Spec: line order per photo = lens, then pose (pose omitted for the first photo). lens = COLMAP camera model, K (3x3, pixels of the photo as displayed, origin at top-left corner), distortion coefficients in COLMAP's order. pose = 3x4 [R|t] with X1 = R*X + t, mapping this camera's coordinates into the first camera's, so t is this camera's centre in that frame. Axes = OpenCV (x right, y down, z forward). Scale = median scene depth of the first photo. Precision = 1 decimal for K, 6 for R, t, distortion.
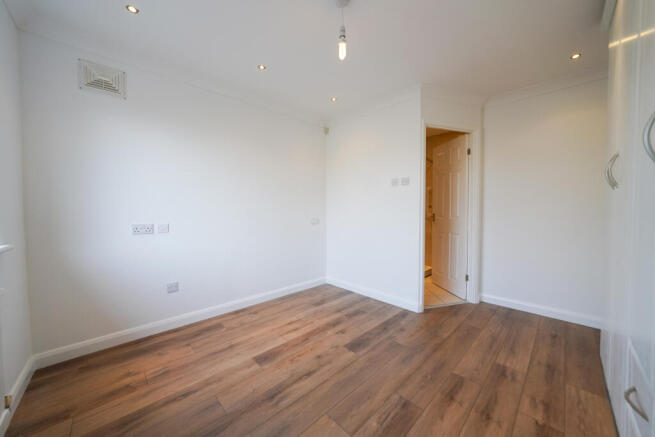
lens RADIAL K [[231.6, 0, 325.5], [0, 231.6, 216.0], [0, 0, 1]] dist [-0.019559, 0.000421]
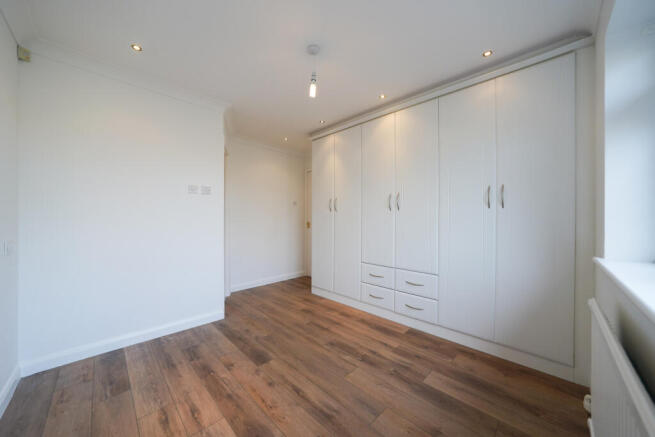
lens RADIAL K [[231.6, 0, 323.1], [0, 231.6, 219.2], [0, 0, 1]] dist [-0.019559, 0.000421]
pose [[-0.008238, -0.004333, 0.999957, -0.790501], [0.025313, 0.999669, 0.004540, -0.030230], [-0.999646, 0.025349, -0.008126, 0.667330]]
